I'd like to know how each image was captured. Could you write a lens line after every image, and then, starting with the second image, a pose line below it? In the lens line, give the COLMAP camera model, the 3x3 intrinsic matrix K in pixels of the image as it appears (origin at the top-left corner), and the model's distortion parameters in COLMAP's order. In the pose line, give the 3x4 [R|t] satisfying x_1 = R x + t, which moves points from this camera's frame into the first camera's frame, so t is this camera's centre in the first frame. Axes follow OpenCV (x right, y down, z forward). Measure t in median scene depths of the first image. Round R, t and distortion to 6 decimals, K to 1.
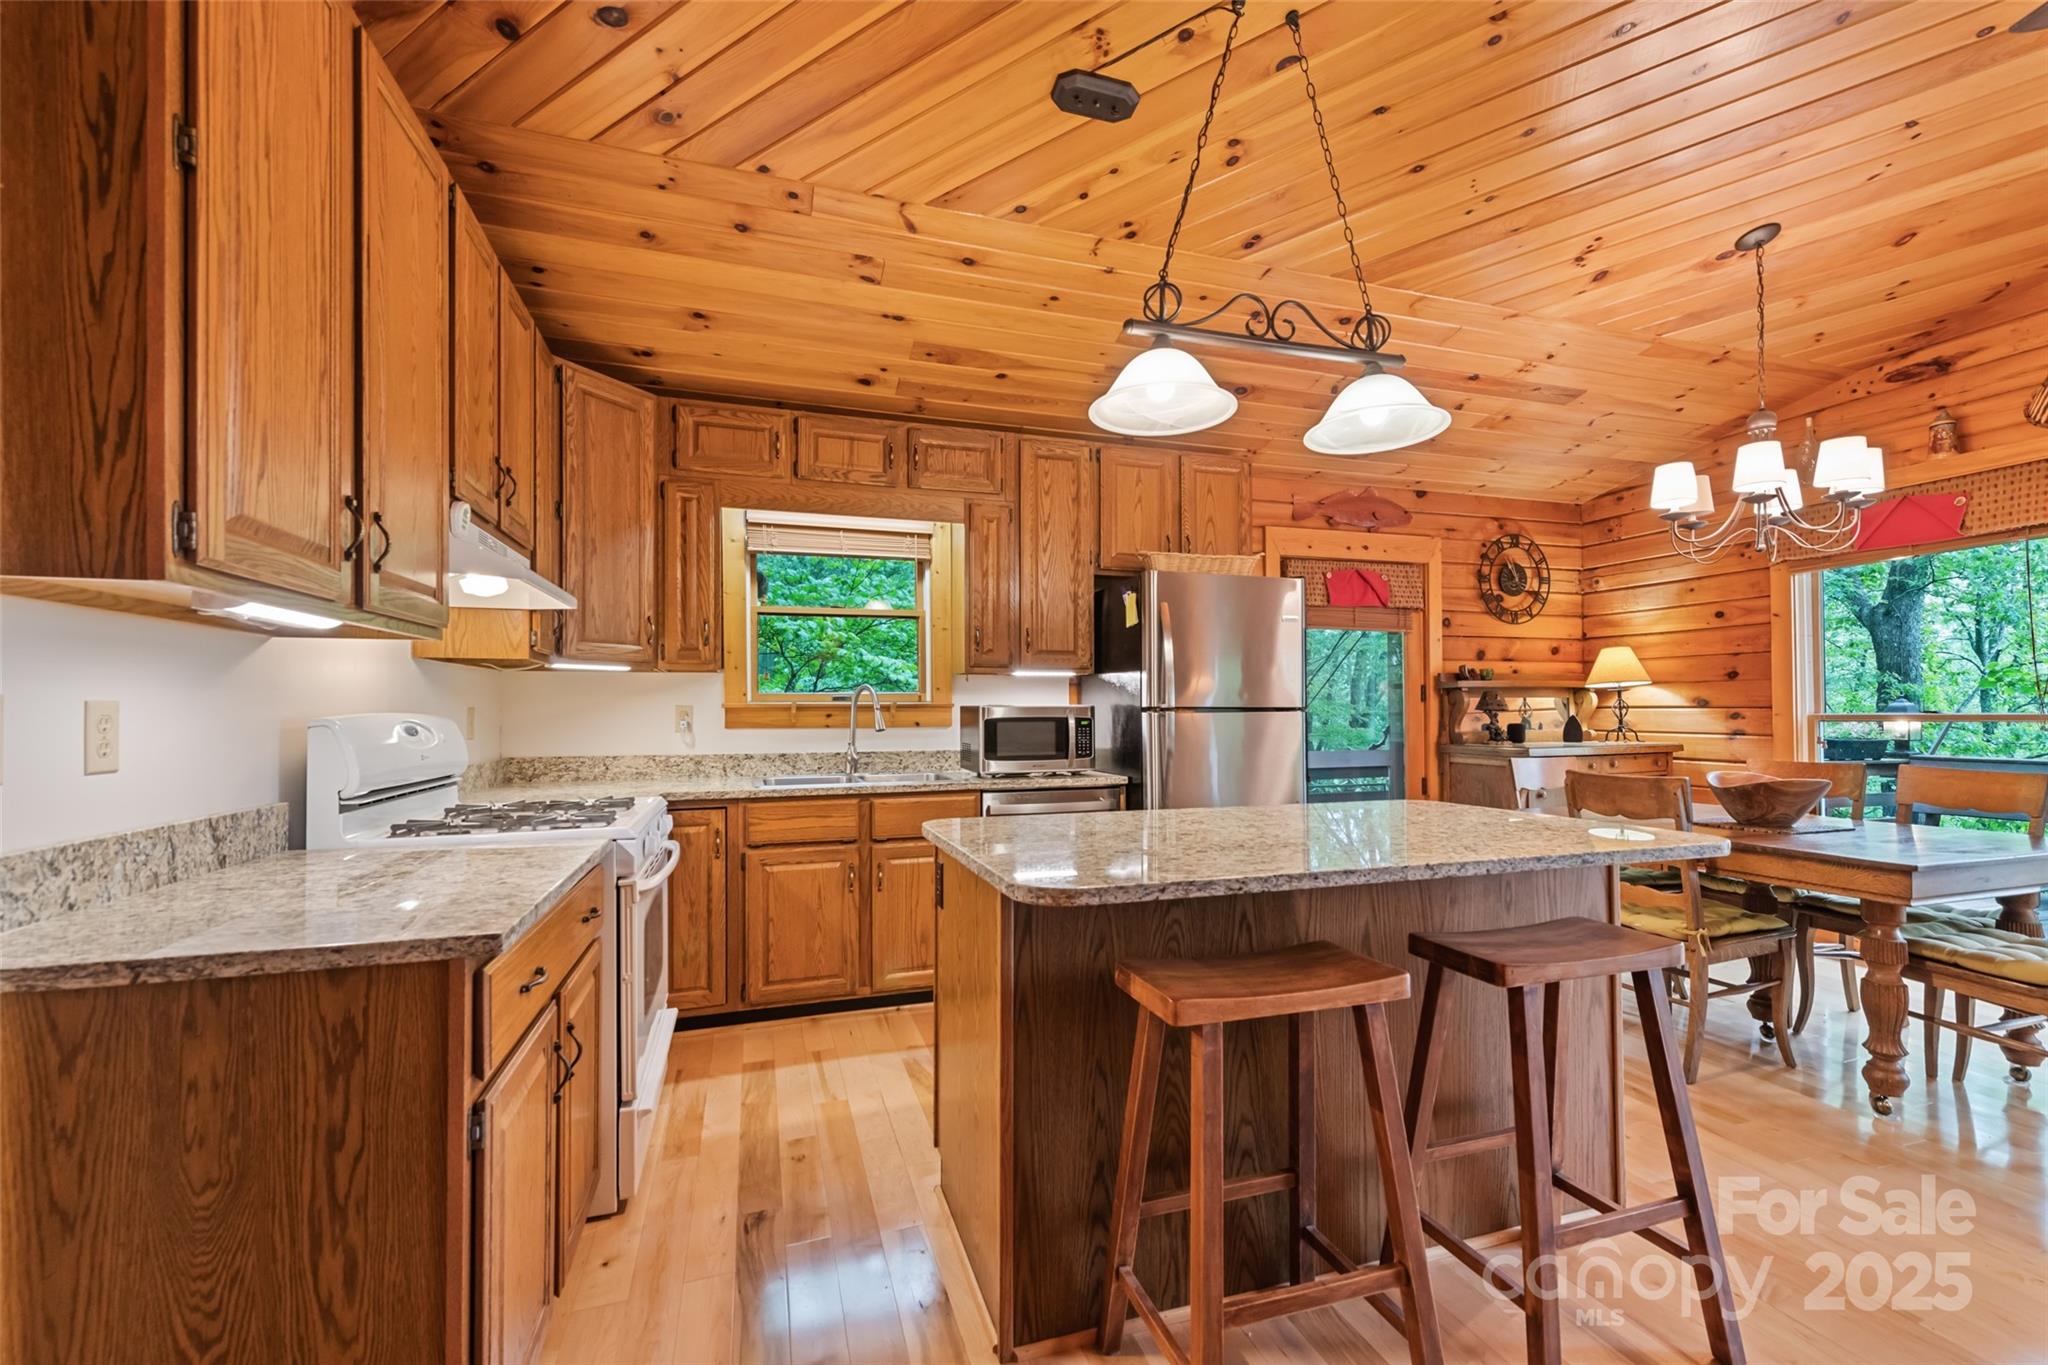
lens RADIAL K [[845.6, 0, 1025.3], [0, 845.6, 705.5], [0, 0, 1]] dist [0.030805, -0.011274]
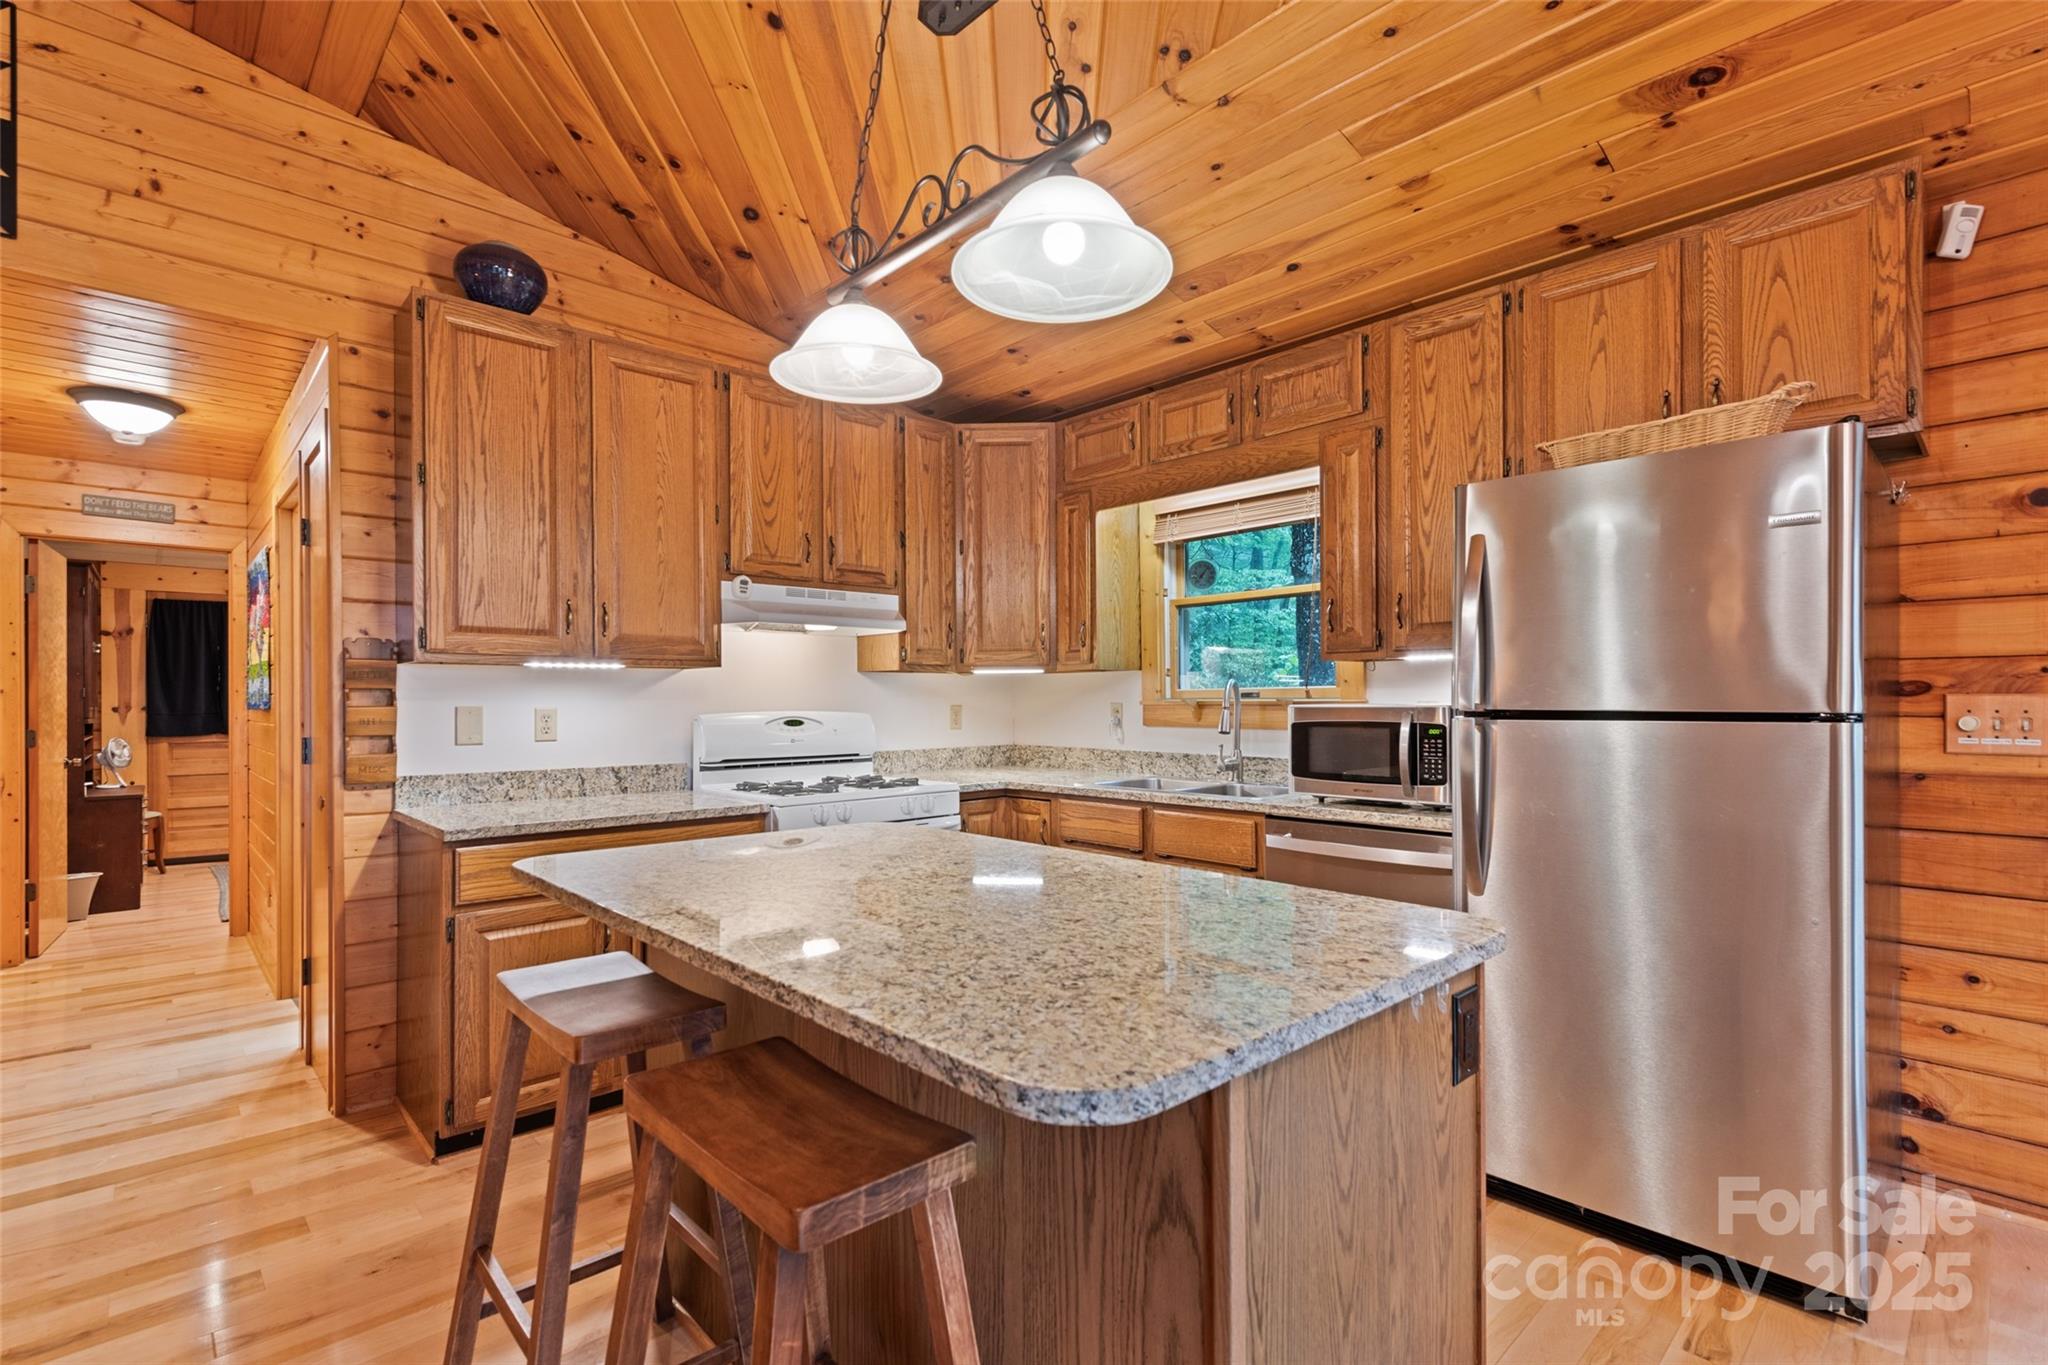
lens RADIAL K [[940.5, 0, 1022.5], [0, 940.5, 701.4], [0, 0, 1]] dist [0.008850, 0.000015]
pose [[0.425017, 0.003225, -0.905180, 0.638788], [0.008329, 0.999937, 0.007473, -0.011817], [0.905147, -0.010715, 0.424964, 0.432227]]
